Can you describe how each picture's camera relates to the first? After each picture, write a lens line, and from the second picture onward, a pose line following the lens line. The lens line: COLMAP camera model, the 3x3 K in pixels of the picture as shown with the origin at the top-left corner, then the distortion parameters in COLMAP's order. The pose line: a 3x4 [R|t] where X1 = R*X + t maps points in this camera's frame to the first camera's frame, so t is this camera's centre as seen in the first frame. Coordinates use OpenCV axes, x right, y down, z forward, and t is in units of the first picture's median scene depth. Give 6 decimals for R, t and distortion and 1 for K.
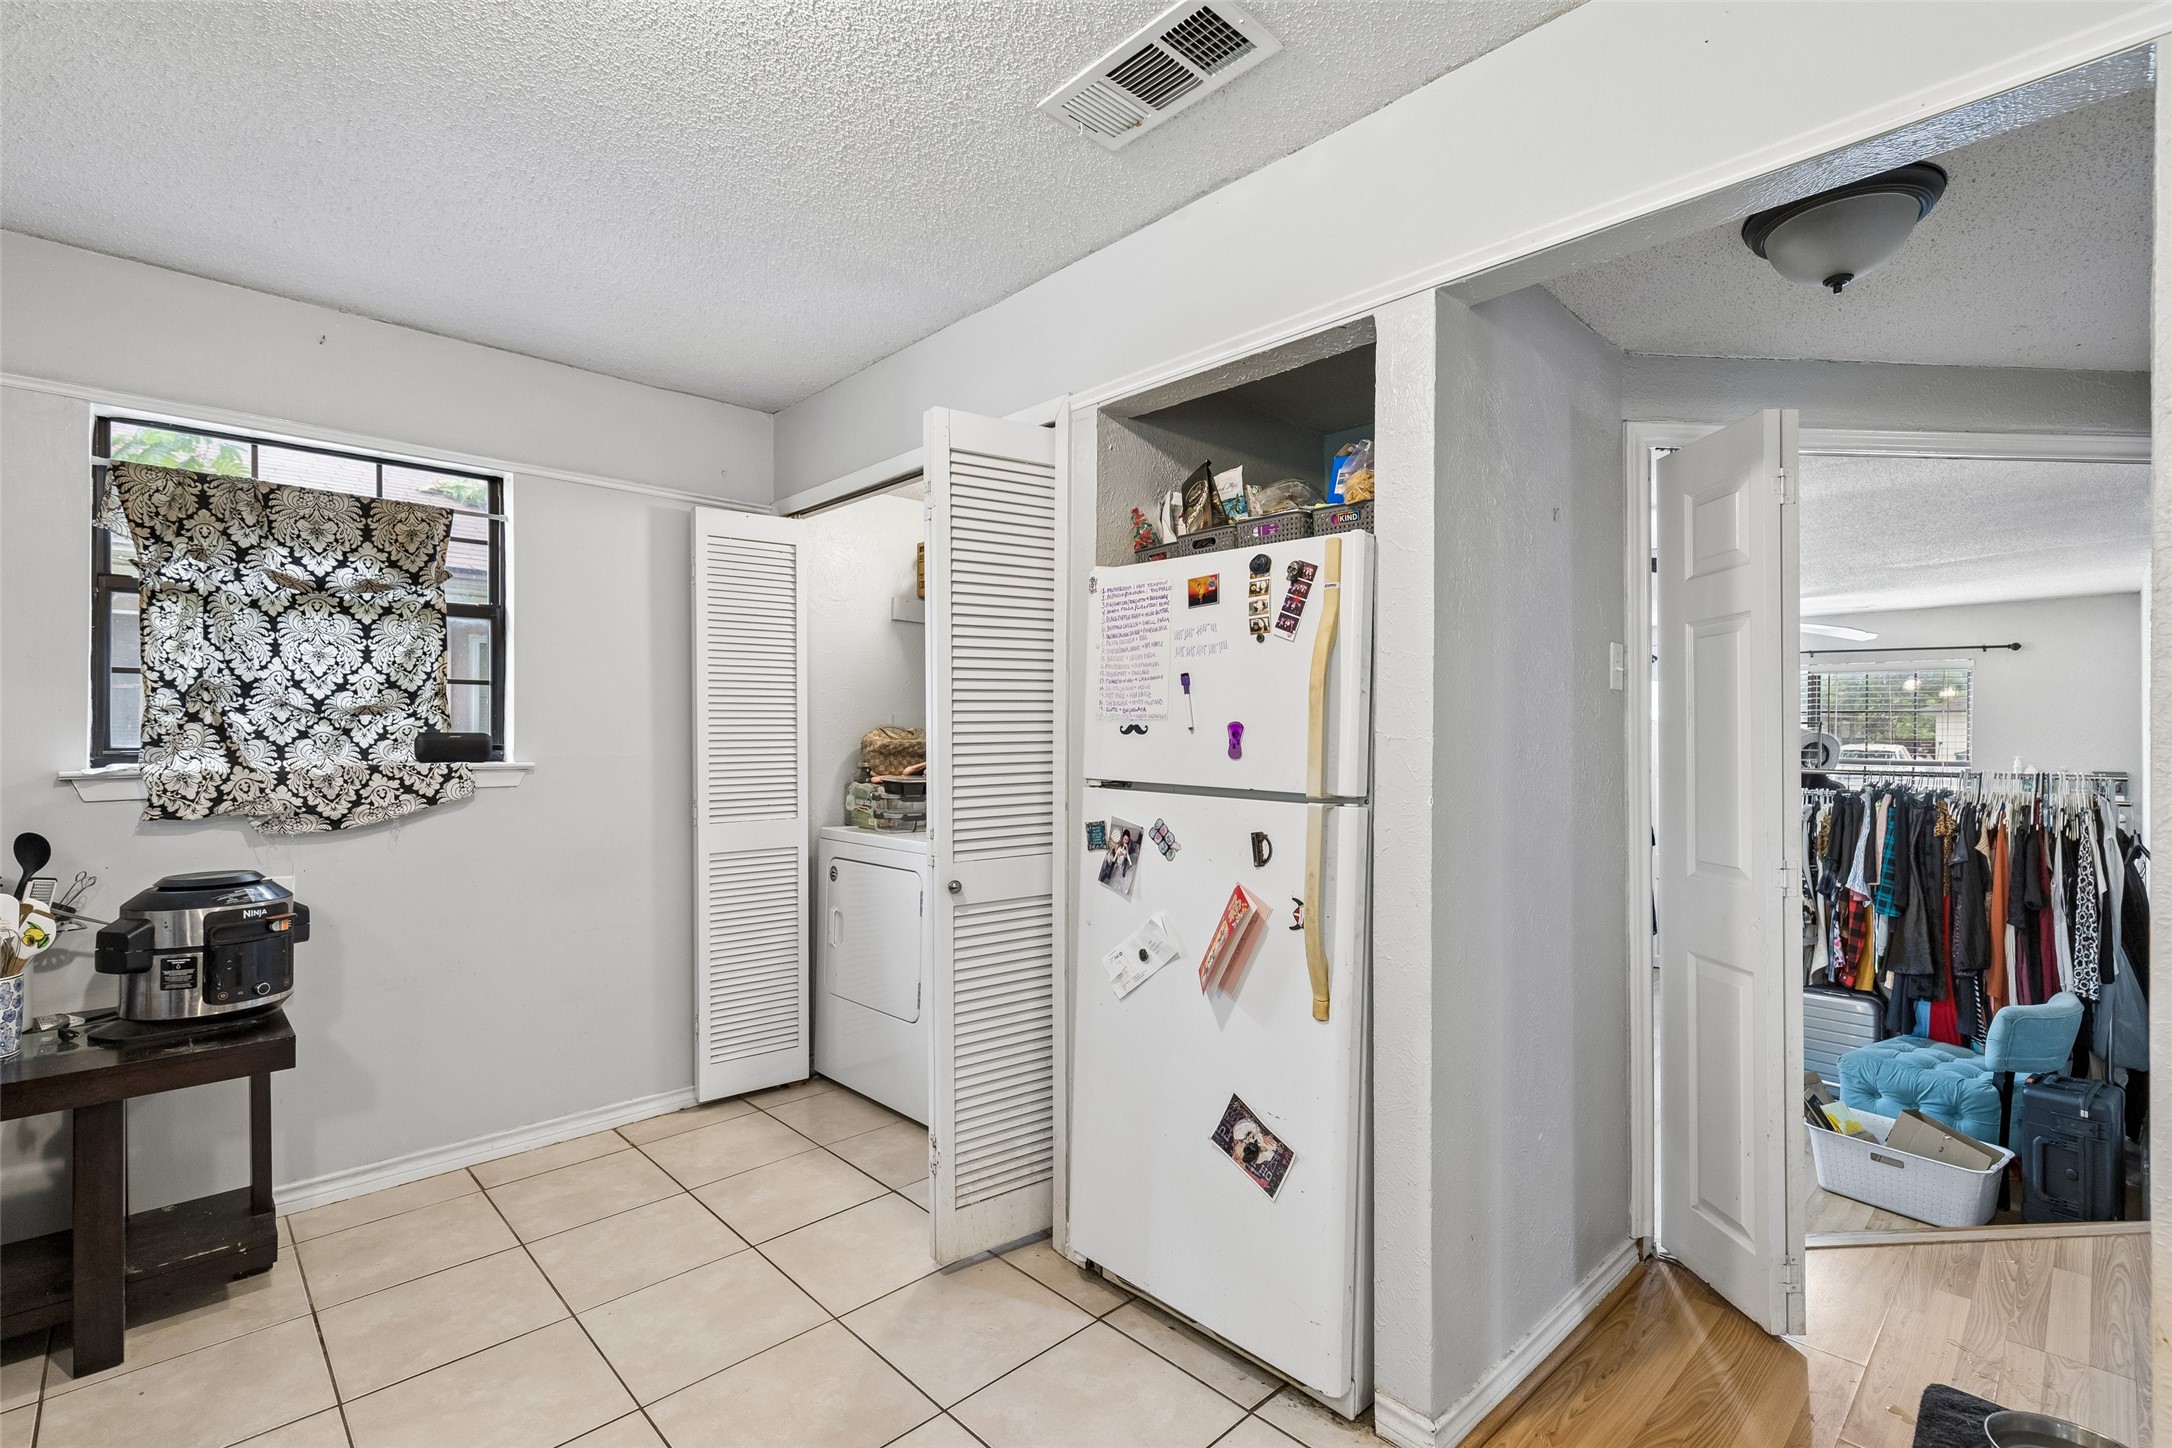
lens RADIAL K [[980.3, 0, 1086.5], [0, 980.3, 731.5], [0, 0, 1]] dist [0.011501, -0.003522]
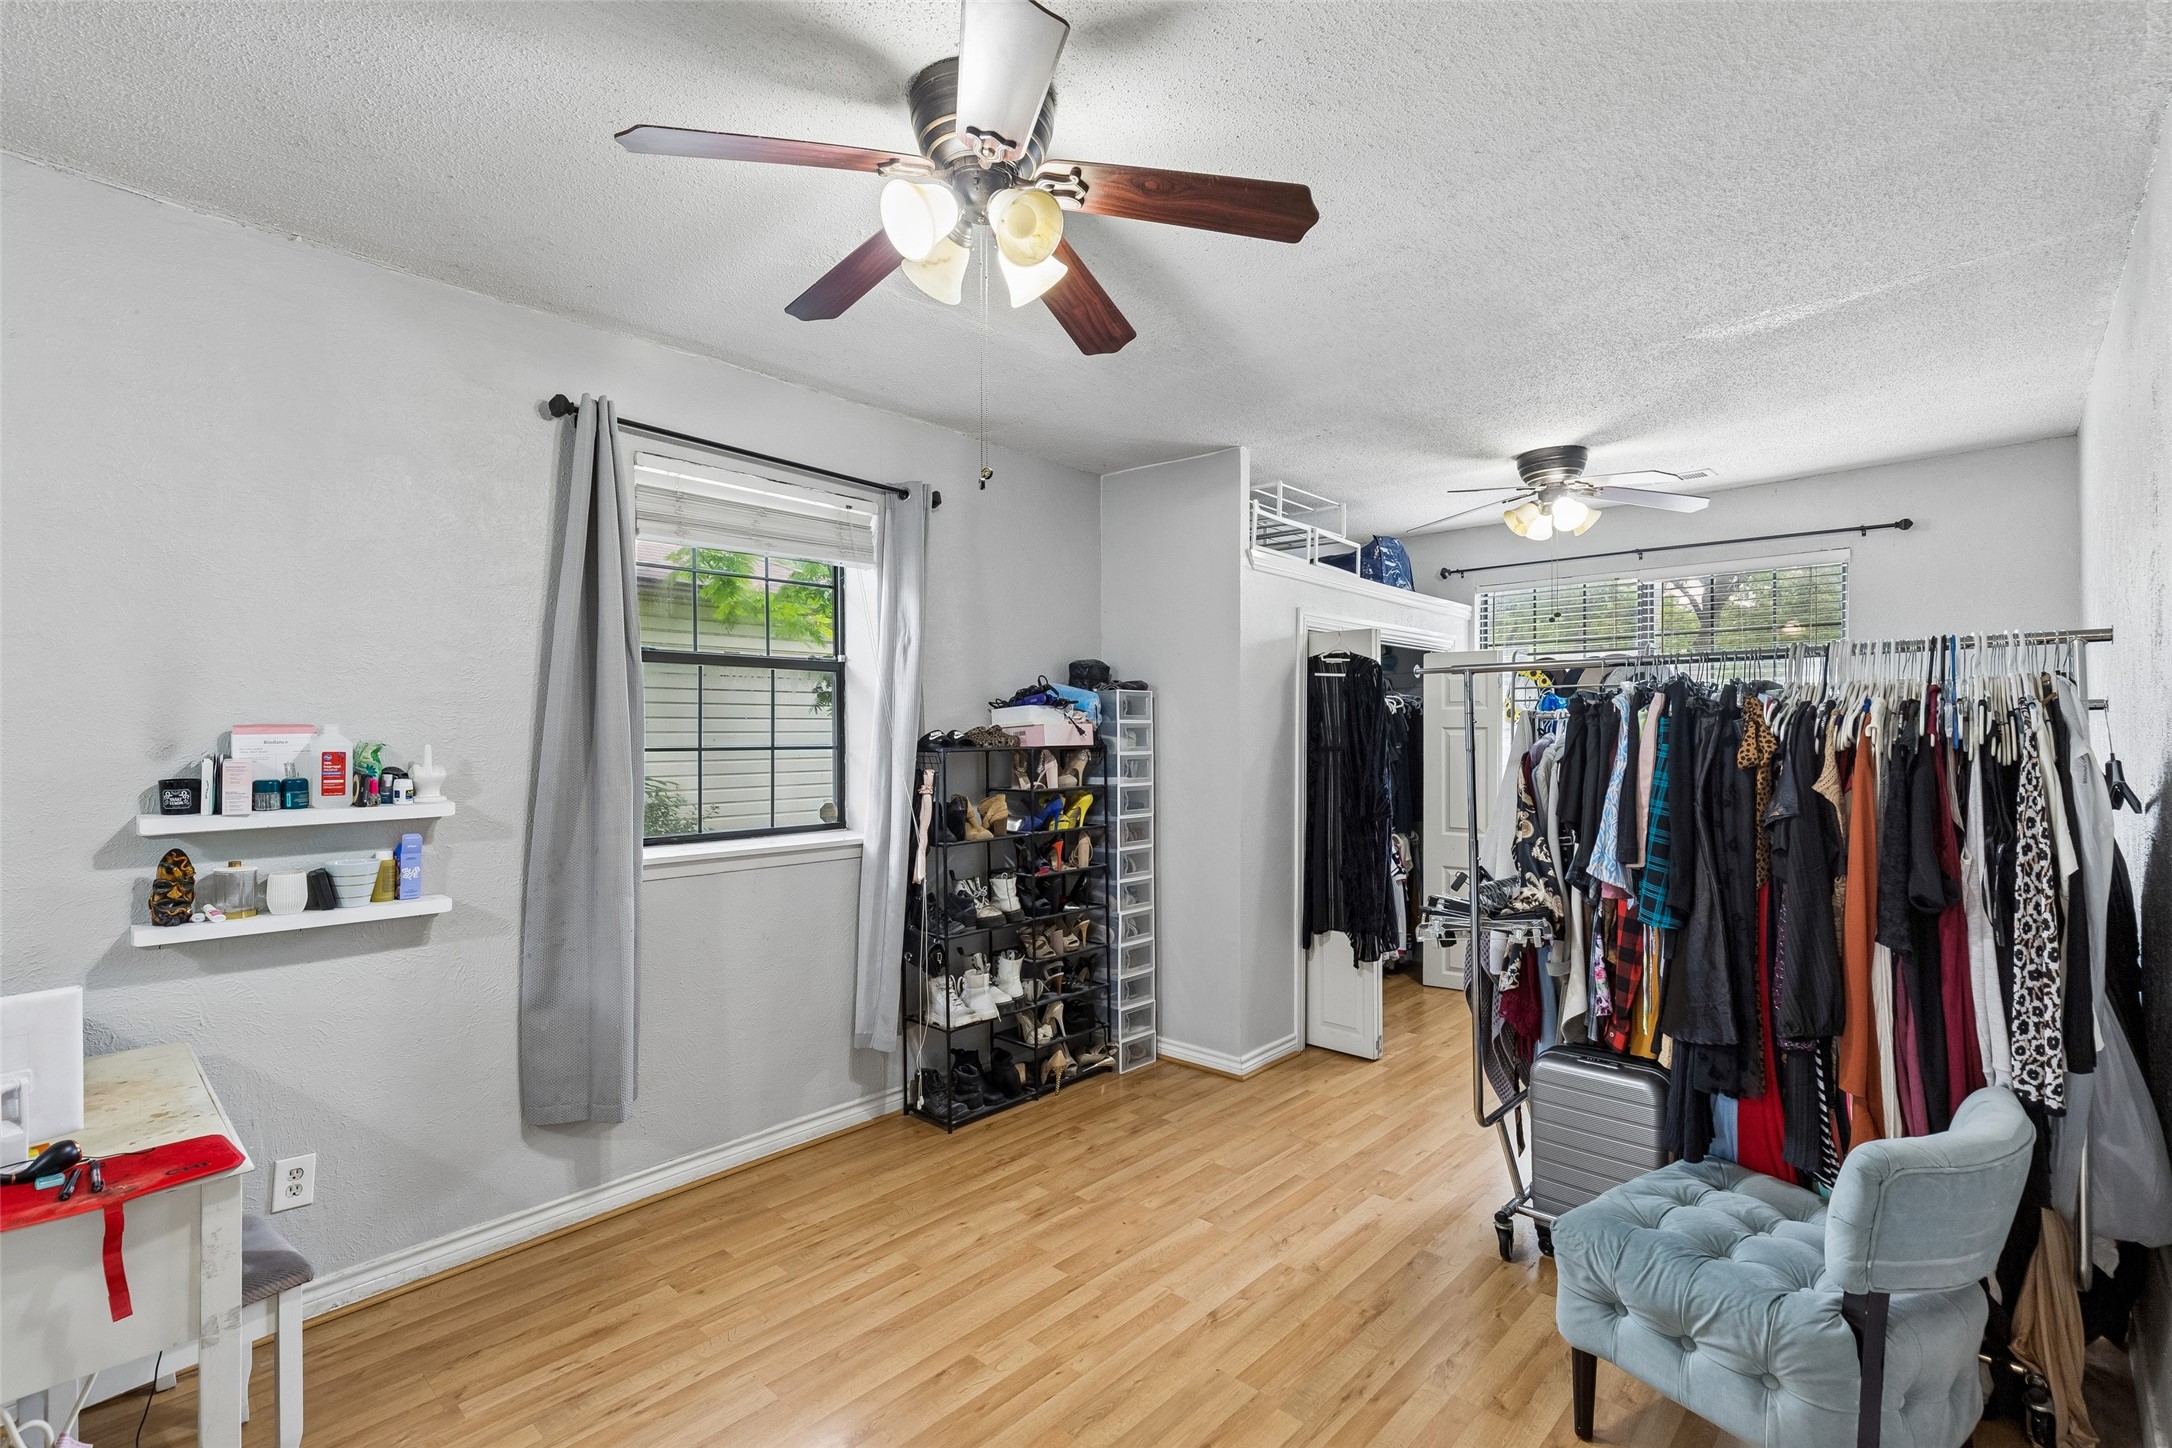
lens RADIAL K [[980.3, 0, 1084.9], [0, 980.3, 732.5], [0, 0, 1]] dist [0.011501, -0.003522]
pose [[0.998577, -0.010503, 0.052289, 0.514193], [0.010552, 0.999944, -0.000645, 0.086859], [-0.052279, 0.001195, 0.998632, 0.530537]]
